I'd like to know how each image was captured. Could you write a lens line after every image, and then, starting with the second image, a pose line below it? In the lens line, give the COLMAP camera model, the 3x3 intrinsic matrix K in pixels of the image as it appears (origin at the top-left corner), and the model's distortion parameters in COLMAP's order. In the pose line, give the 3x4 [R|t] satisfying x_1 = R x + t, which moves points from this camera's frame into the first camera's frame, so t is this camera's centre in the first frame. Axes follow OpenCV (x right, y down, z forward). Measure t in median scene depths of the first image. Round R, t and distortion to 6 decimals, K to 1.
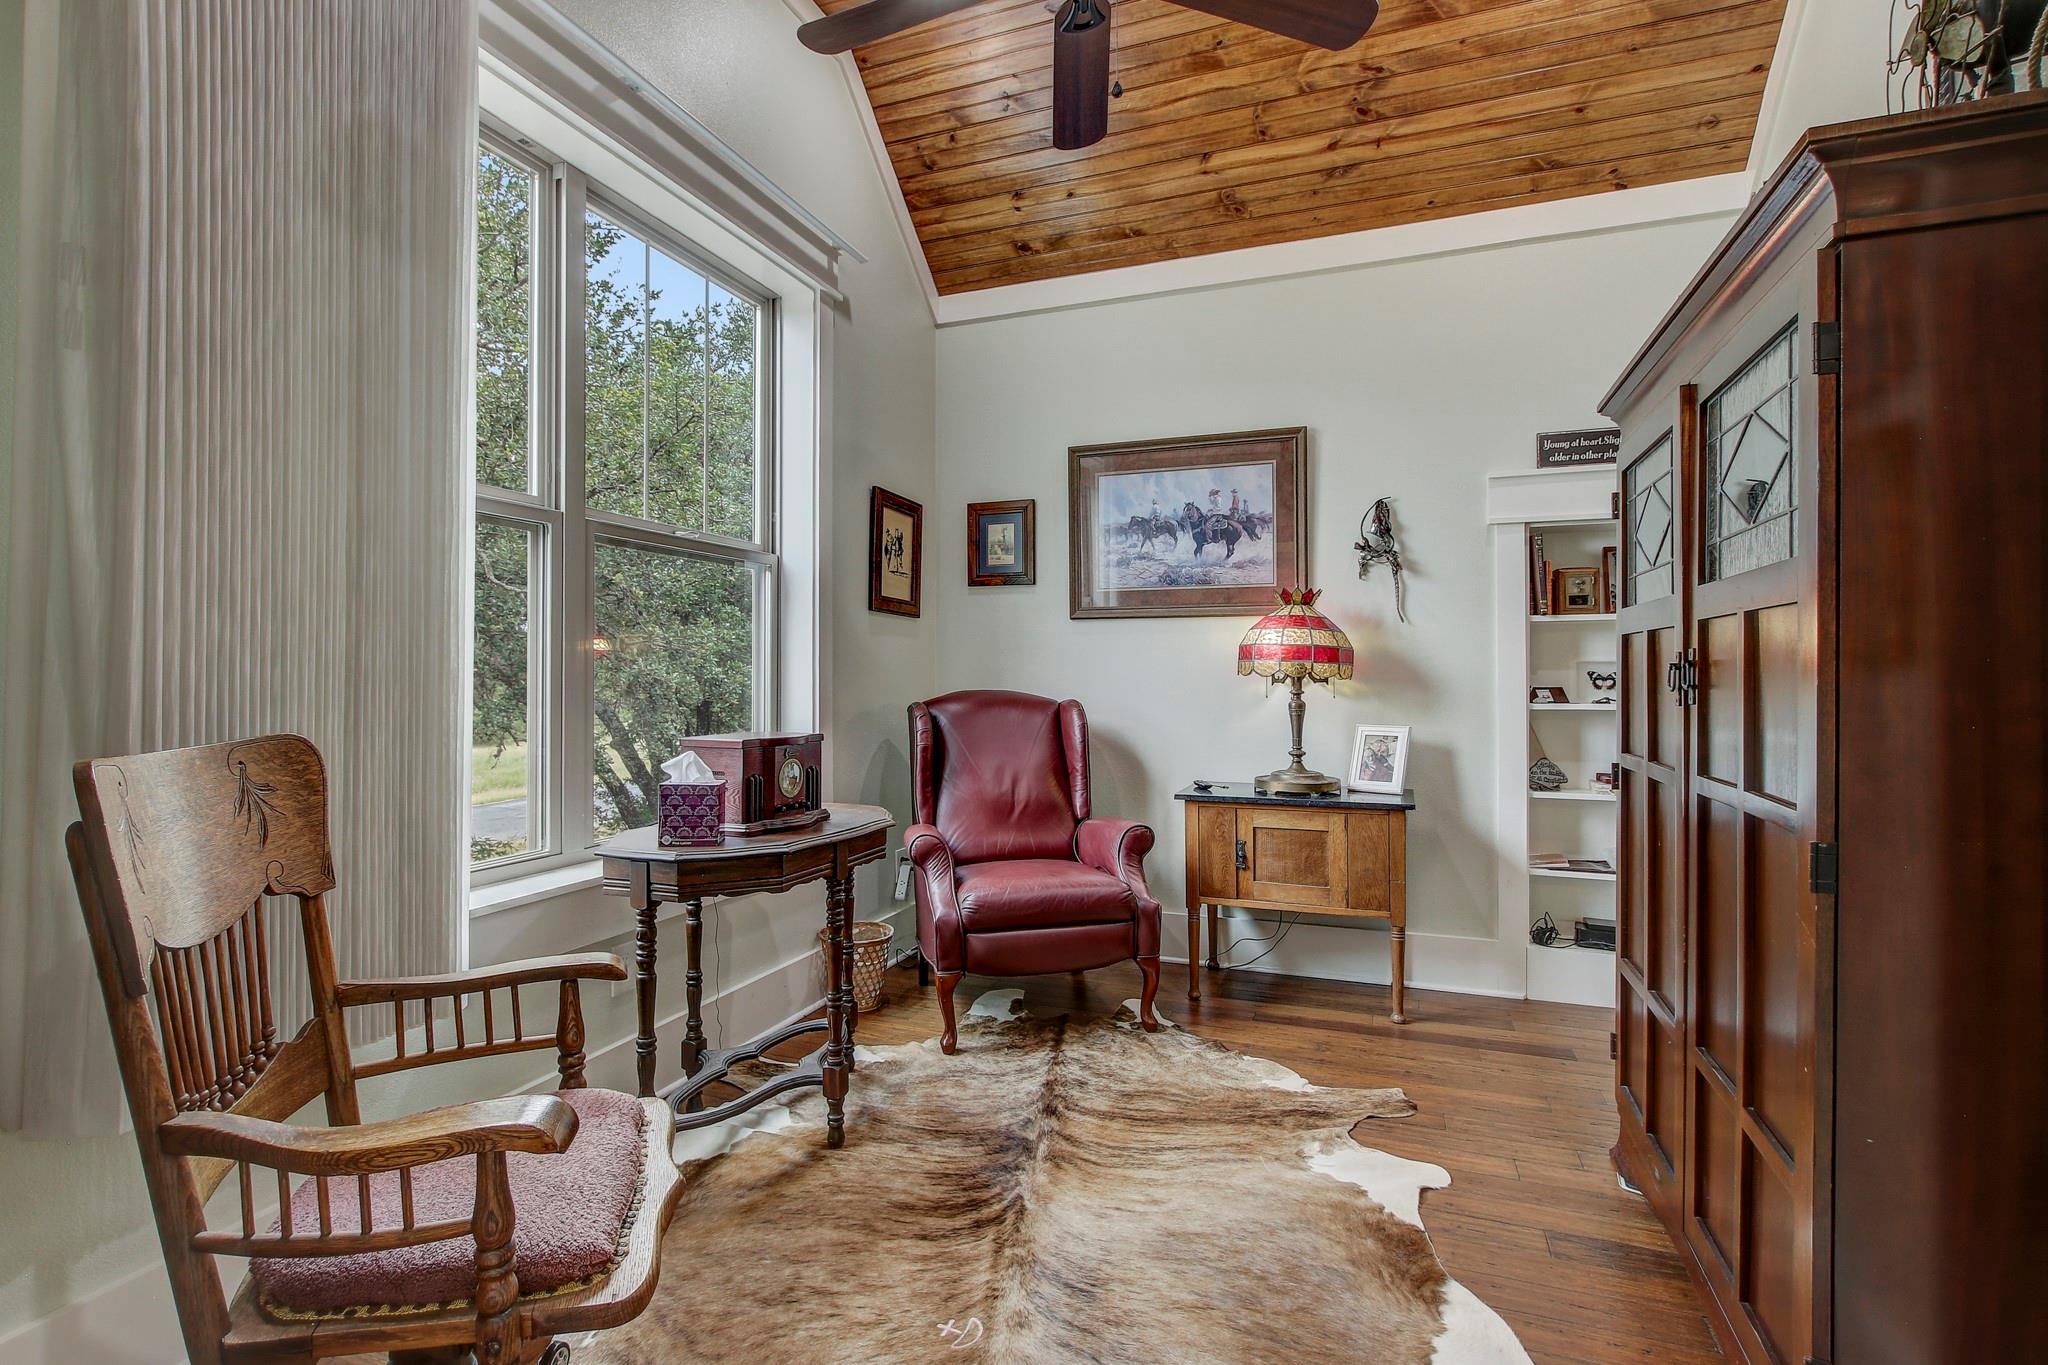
lens RADIAL K [[950.7, 0, 1025.6], [0, 950.7, 684.6], [0, 0, 1]] dist [-0.010169, 0.002406]
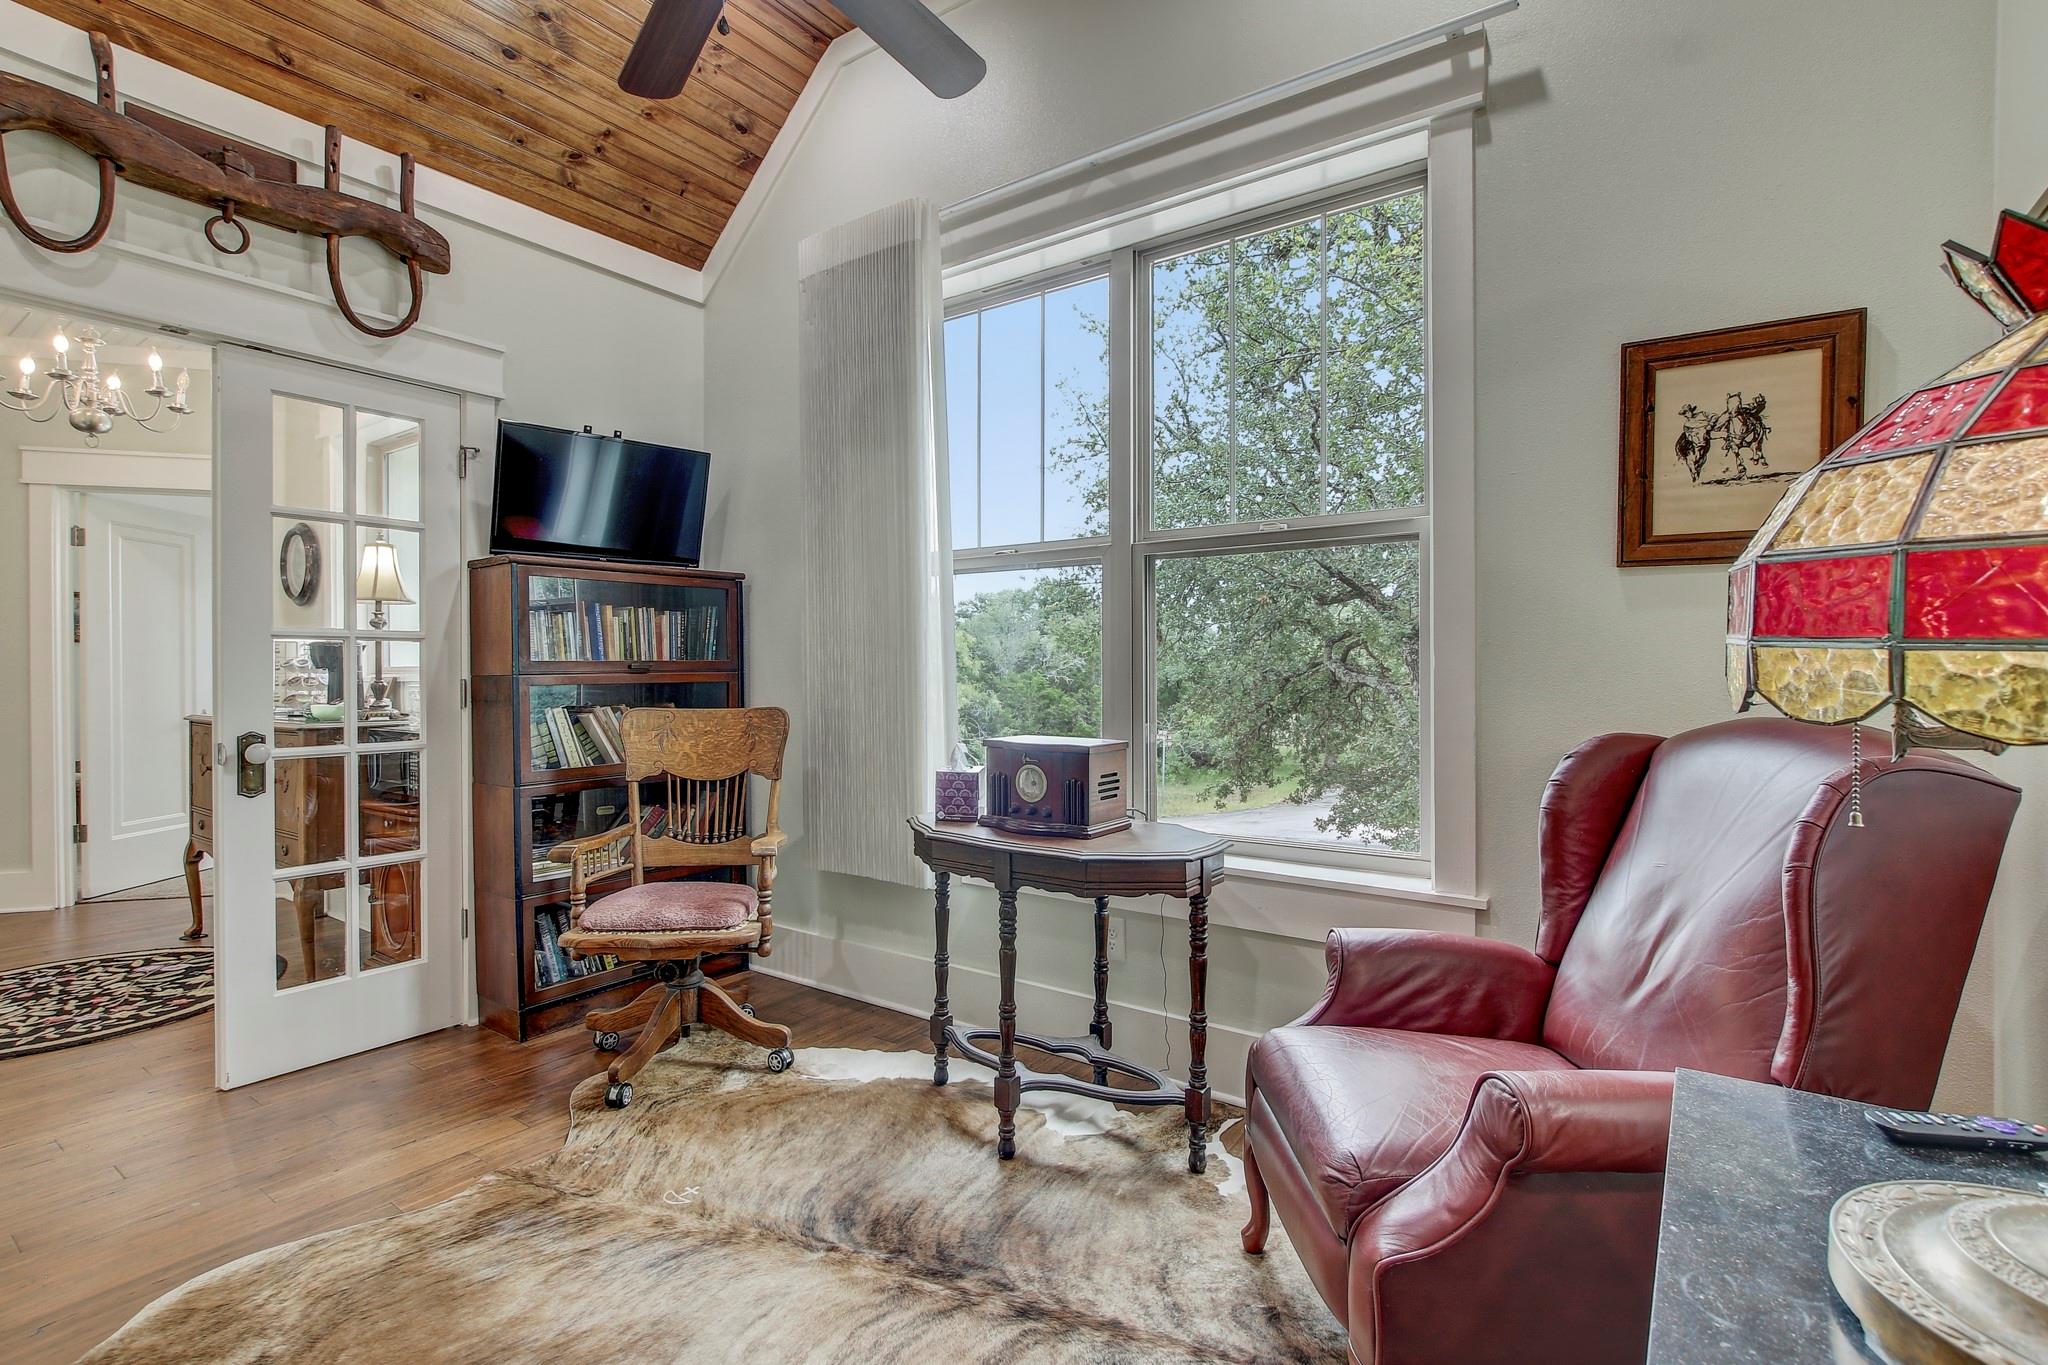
lens RADIAL K [[950.7, 0, 1024.6], [0, 950.7, 674.6], [0, 0, 1]] dist [-0.010169, 0.002406]
pose [[-0.257644, 0.011855, -0.966167, 0.697829], [0.003697, 0.999930, 0.011284, -0.030325], [0.966233, -0.000665, -0.257670, 1.177694]]
